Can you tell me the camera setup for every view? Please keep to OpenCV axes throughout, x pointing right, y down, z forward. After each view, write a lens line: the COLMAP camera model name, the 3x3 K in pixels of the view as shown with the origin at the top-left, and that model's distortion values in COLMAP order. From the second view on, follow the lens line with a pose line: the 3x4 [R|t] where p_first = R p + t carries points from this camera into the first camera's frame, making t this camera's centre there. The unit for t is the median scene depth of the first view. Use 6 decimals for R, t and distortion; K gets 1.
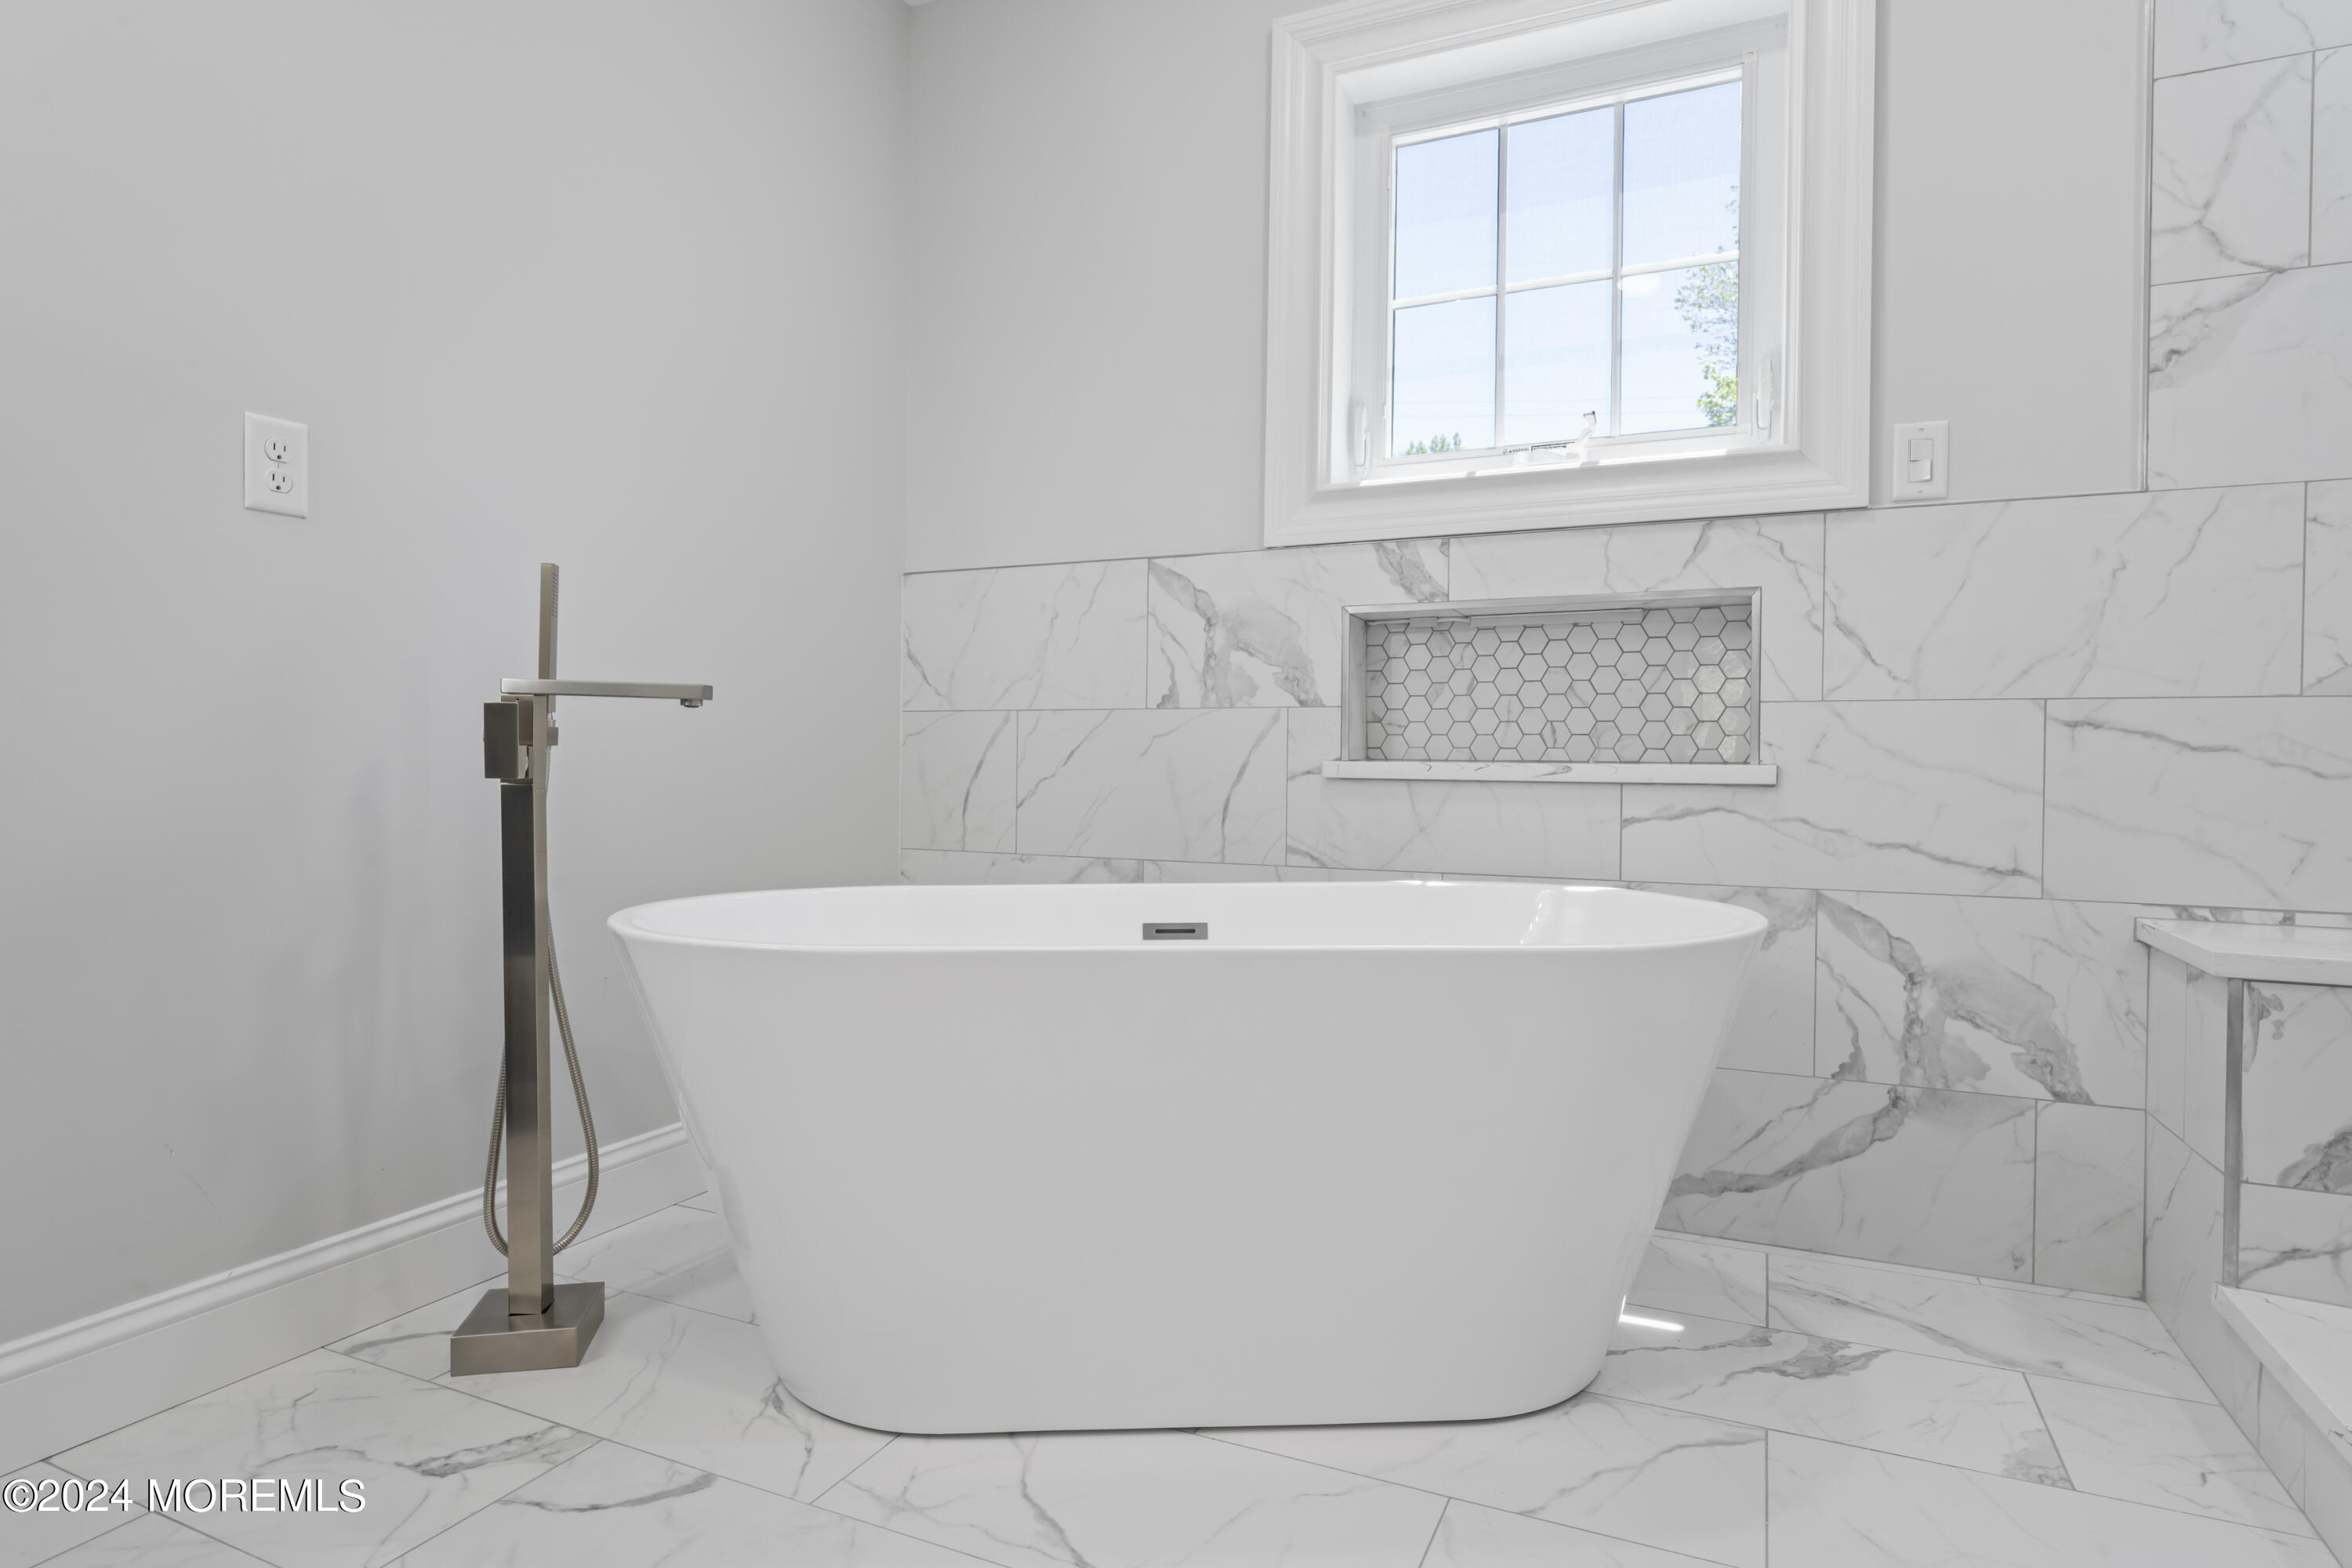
lens RADIAL K [[1283.7, 0, 1180.6], [0, 1283.7, 786.9], [0, 0, 1]] dist [0.000327, 0.000212]
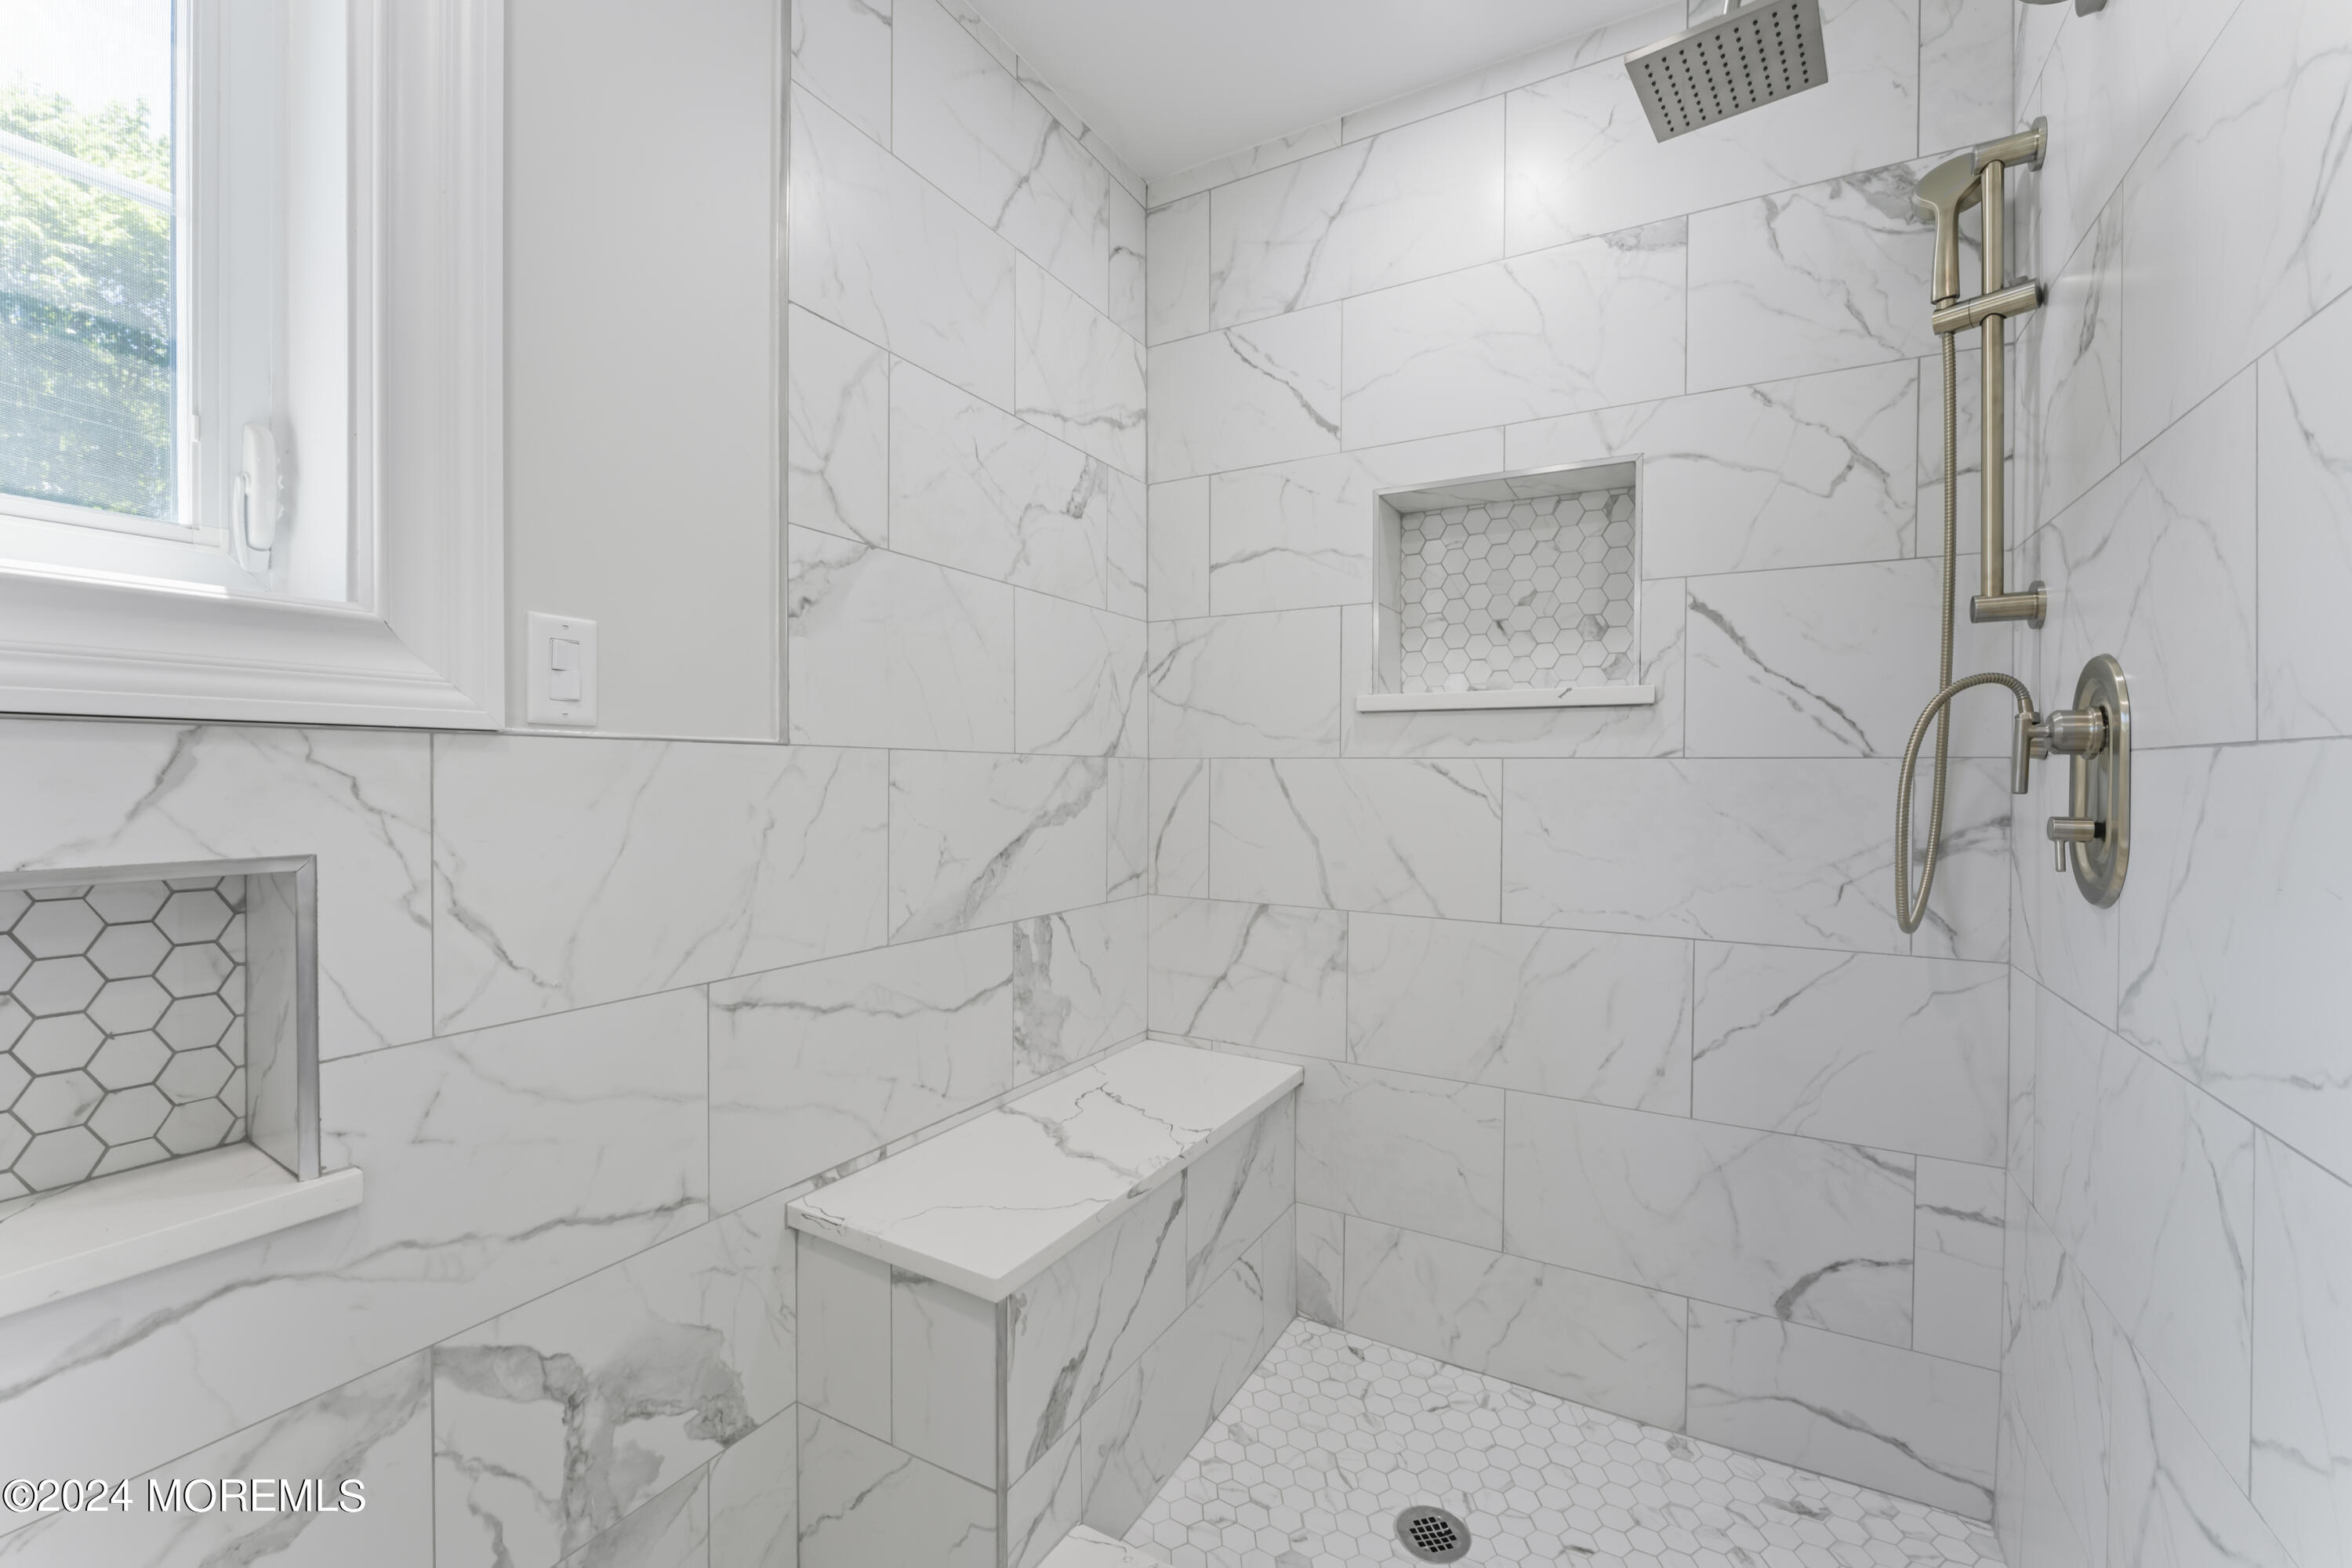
lens RADIAL K [[967.4, 0, 1177.9], [0, 967.4, 782.0], [0, 0, 1]] dist [-0.009403, 0.000460]
pose [[0.077133, -0.020586, 0.996808, 0.073505], [0.002316, 0.999788, 0.020469, -0.203400], [-0.997018, 0.000730, 0.077164, 0.625191]]
